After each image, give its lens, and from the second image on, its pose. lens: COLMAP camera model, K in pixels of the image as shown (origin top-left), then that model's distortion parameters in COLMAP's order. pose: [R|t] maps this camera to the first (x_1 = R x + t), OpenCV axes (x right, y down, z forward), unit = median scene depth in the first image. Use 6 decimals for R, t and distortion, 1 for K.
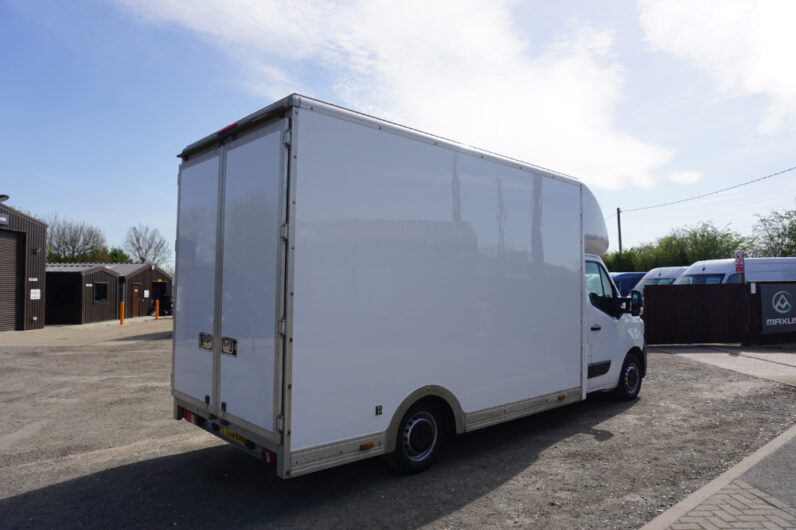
lens RADIAL K [[524.8, 0, 398.0], [0, 524.8, 265.0], [0, 0, 1]] dist [-0.004375, 0.000439]
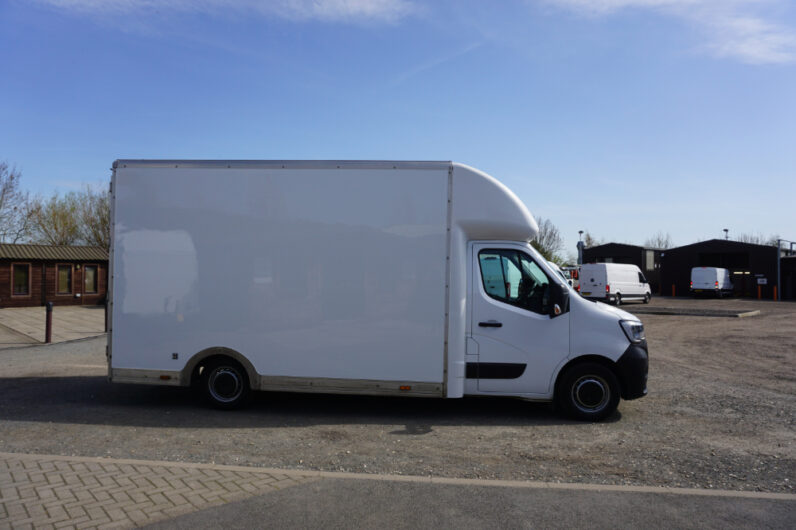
lens RADIAL K [[517.1, 0, 380.2], [0, 517.1, 244.8], [0, 0, 1]] dist [-0.006166, 0.001234]
pose [[0.666976, -0.031415, -0.744416, 1.369137], [0.021193, 0.999506, -0.023192, 0.003700], [0.744778, -0.000308, 0.667313, 0.417976]]
